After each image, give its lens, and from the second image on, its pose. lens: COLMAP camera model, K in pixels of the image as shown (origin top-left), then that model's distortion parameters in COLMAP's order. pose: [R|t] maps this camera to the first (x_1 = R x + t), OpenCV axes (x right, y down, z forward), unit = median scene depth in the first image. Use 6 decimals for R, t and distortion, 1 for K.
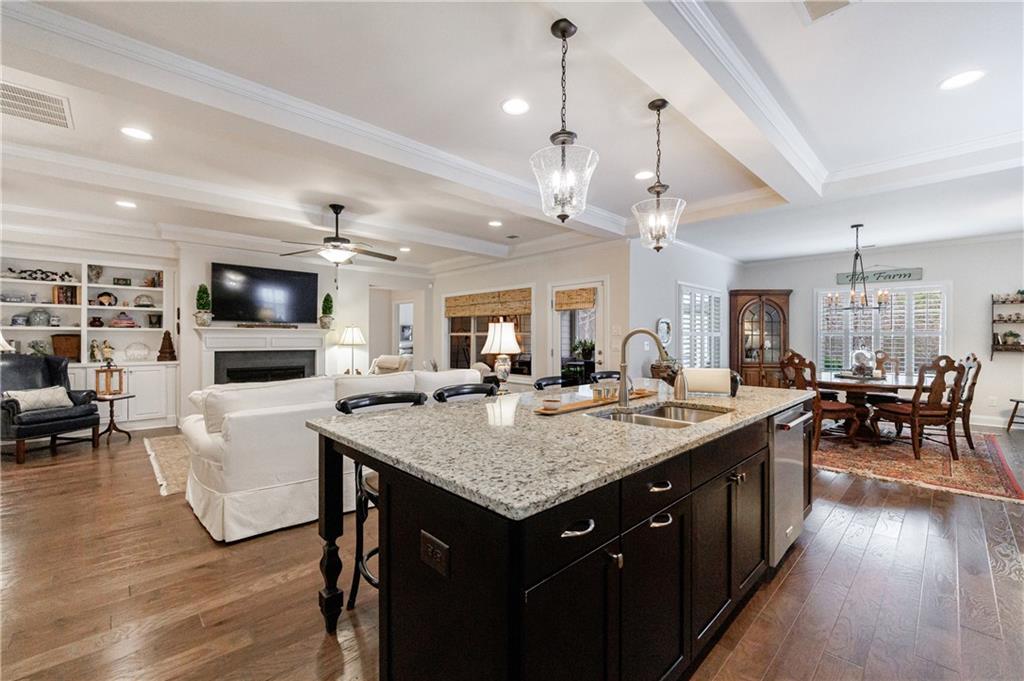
lens RADIAL K [[434.8, 0, 509.2], [0, 434.8, 341.5], [0, 0, 1]] dist [0.001604, 0.000729]
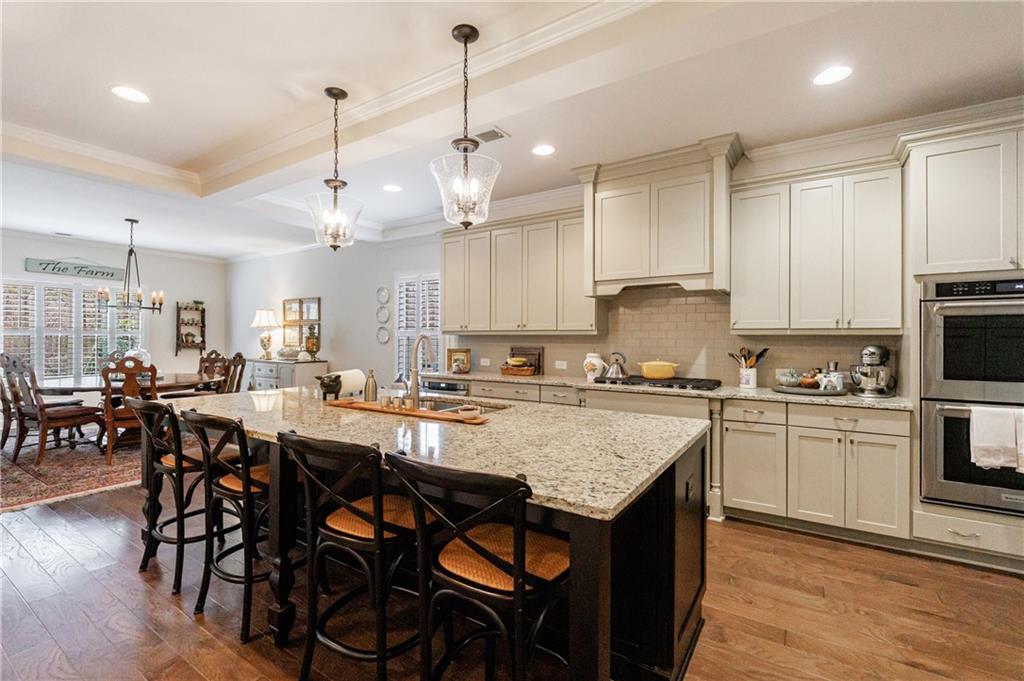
lens RADIAL K [[434.8, 0, 509.2], [0, 434.8, 341.5], [0, 0, 1]] dist [0.001604, 0.000729]
pose [[-0.224188, -0.005167, 0.974532, -0.306273], [0.003392, 0.999976, 0.006082, -0.000940], [-0.974540, 0.004669, -0.224165, 0.373331]]
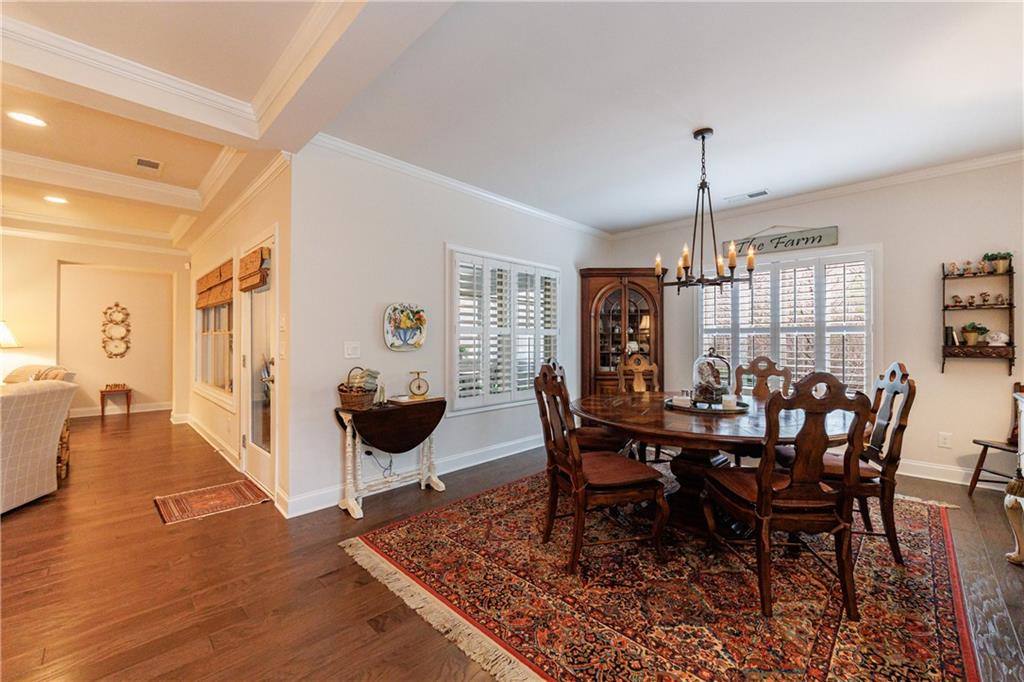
lens RADIAL K [[414.1, 0, 512.0], [0, 414.1, 341.0], [0, 0, 1]] dist [0.000466, -0.000247]
pose [[0.999792, -0.001591, 0.020321, 0.504664], [0.001755, 0.999966, -0.008056, 0.003523], [-0.020307, 0.008090, 0.999761, 0.444112]]
